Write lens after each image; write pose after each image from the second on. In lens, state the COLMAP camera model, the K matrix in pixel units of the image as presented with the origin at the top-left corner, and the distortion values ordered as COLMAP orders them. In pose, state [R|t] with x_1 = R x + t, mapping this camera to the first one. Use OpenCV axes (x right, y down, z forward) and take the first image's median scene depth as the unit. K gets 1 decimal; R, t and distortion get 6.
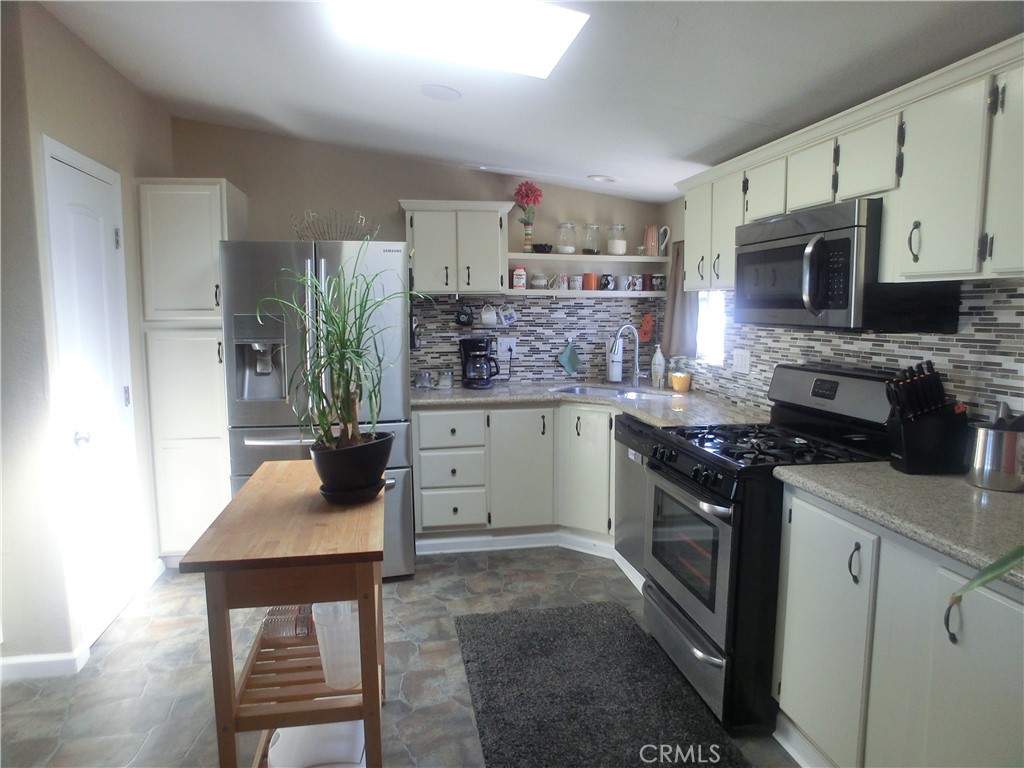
lens RADIAL K [[677.0, 0, 510.0], [0, 677.0, 375.4], [0, 0, 1]] dist [-0.087727, 0.054925]
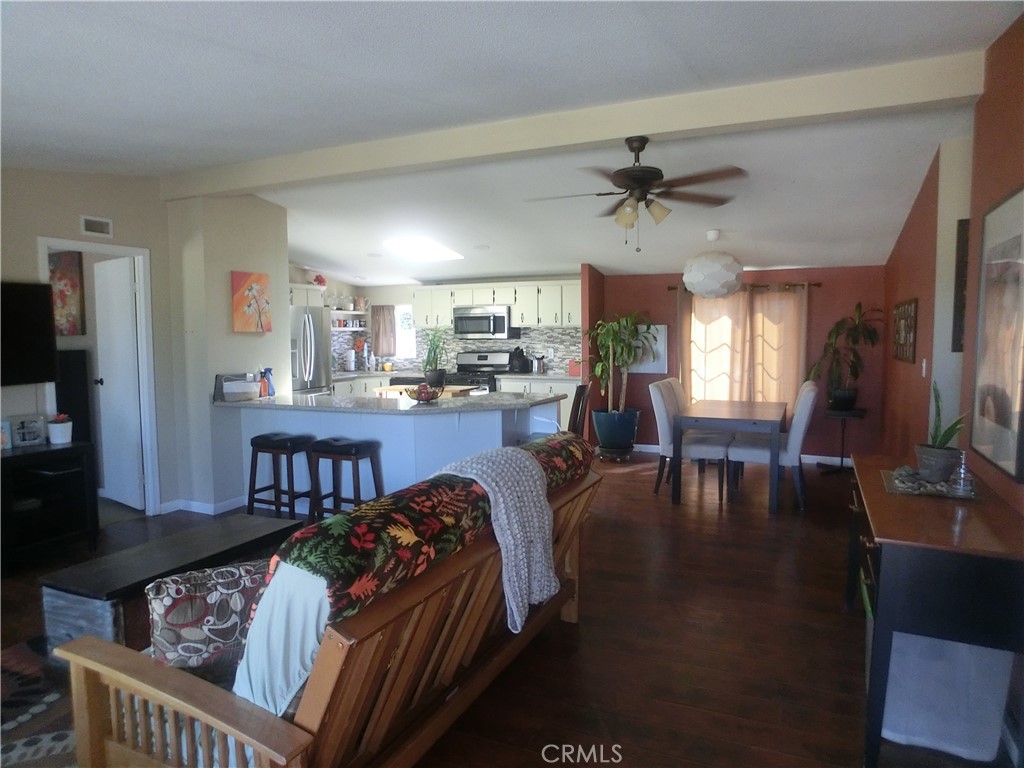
lens RADIAL K [[677.0, 0, 509.9], [0, 677.0, 384.8], [0, 0, 1]] dist [-0.087727, 0.054925]
pose [[0.592537, -0.071060, 0.802403, -1.261221], [0.093583, 0.995429, 0.019047, 0.059971], [-0.800089, 0.063805, 0.596478, -0.652789]]
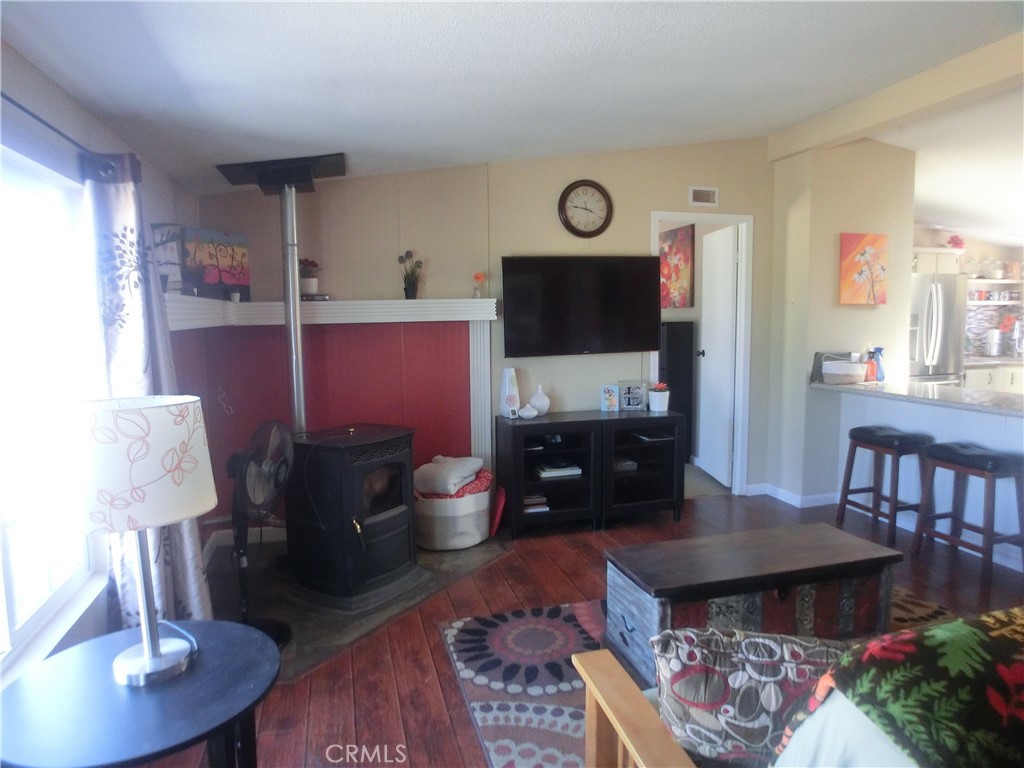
lens RADIAL K [[677.0, 0, 518.2], [0, 677.0, 375.0], [0, 0, 1]] dist [-0.087727, 0.054925]
pose [[0.996540, -0.017126, 0.081327, -1.148558], [0.018138, 0.999767, -0.011719, 0.054085], [-0.081107, 0.013154, 0.996619, -0.506235]]
